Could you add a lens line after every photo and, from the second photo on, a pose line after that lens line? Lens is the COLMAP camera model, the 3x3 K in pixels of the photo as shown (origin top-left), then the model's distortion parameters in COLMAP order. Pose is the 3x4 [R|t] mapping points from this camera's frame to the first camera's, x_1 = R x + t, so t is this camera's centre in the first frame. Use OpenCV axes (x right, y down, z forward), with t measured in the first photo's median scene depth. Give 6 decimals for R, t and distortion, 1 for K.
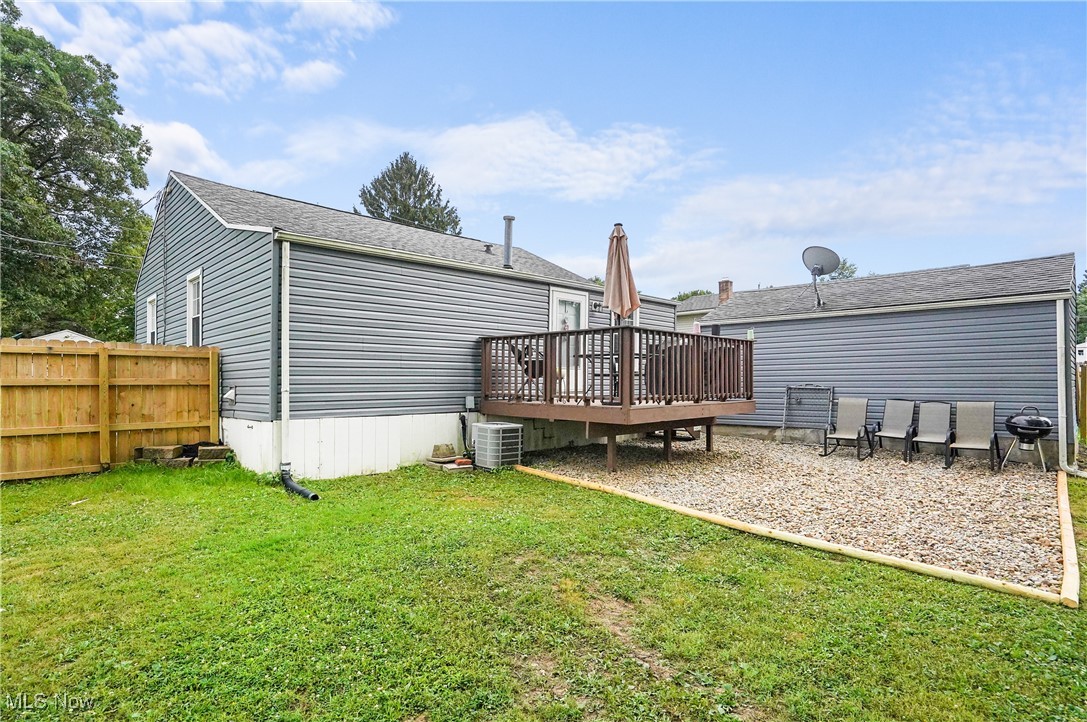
lens RADIAL K [[566.0, 0, 555.3], [0, 566.0, 373.5], [0, 0, 1]] dist [-0.032511, 0.000020]
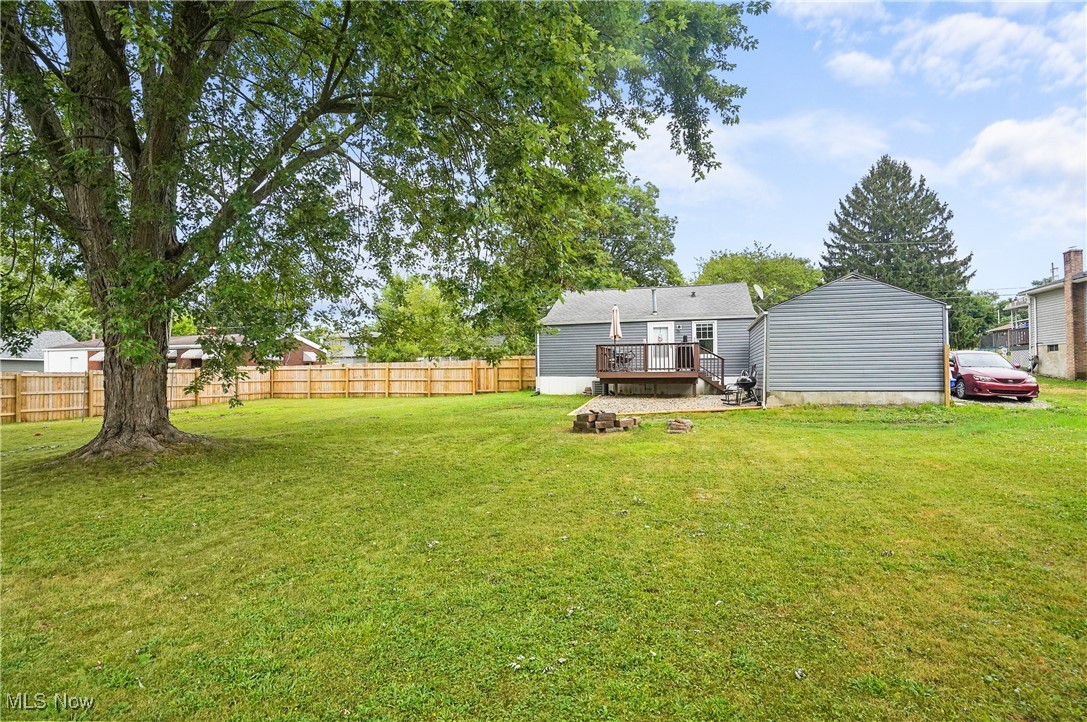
lens RADIAL K [[558.1, 0, 542.0], [0, 558.1, 355.2], [0, 0, 1]] dist [-0.052728, 0.027052]
pose [[0.475517, -0.032601, -0.879102, 1.738335], [0.019795, 0.999457, -0.026356, 0.027632], [0.879484, -0.004869, 0.475903, -0.428115]]
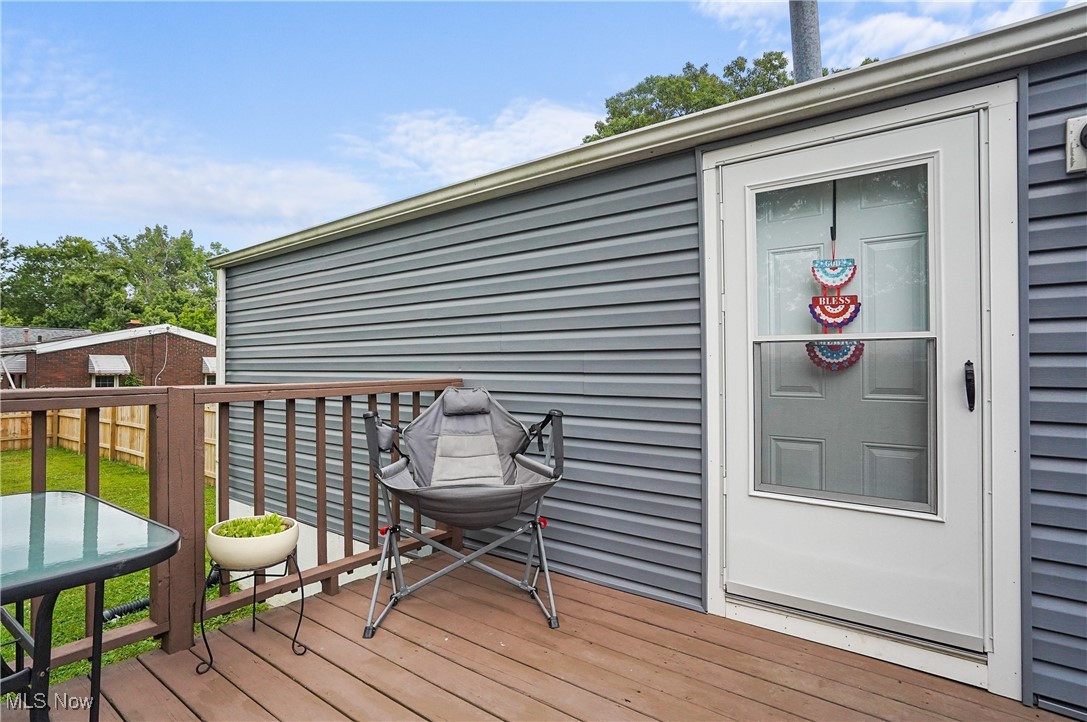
lens RADIAL K [[558.1, 0, 542.0], [0, 558.1, 355.2], [0, 0, 1]] dist [-0.052728, 0.027052]
pose [[0.135417, -0.022420, -0.990535, 0.214746], [0.013544, 0.999692, -0.020776, -0.064219], [0.990696, -0.010603, 0.135679, 0.896886]]
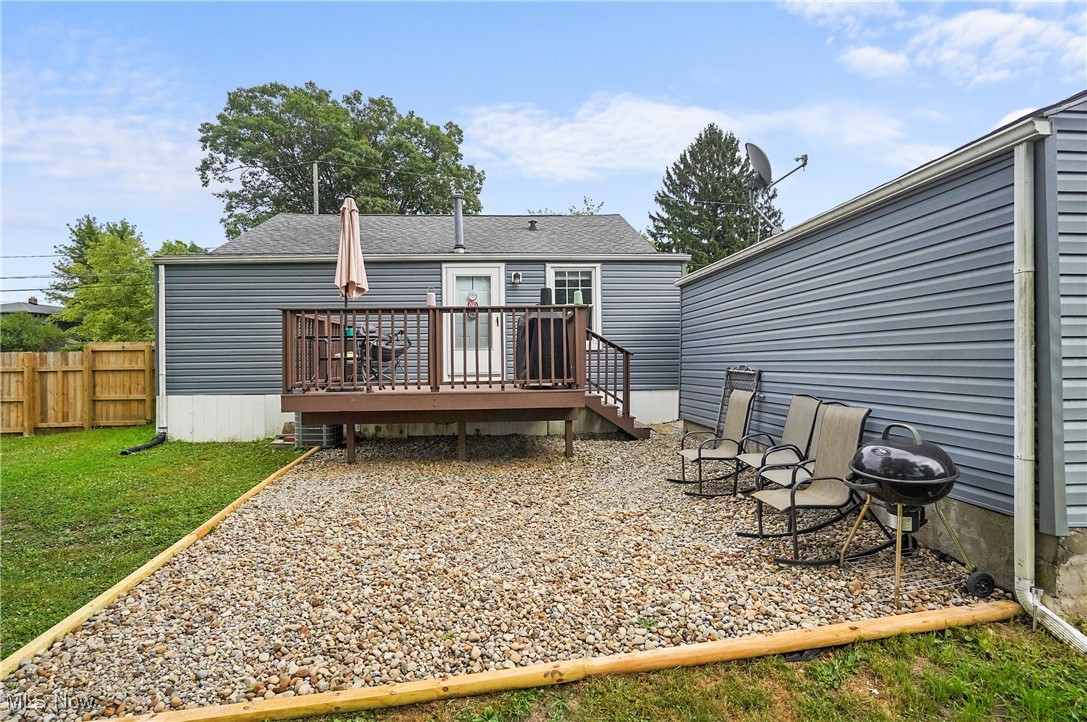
lens RADIAL K [[558.1, 0, 542.0], [0, 558.1, 355.2], [0, 0, 1]] dist [-0.052728, 0.027052]
pose [[0.751821, -0.014280, -0.659213, 0.728506], [0.021887, 0.999755, 0.003306, -0.000080], [0.659004, -0.016913, 0.751949, 0.404752]]
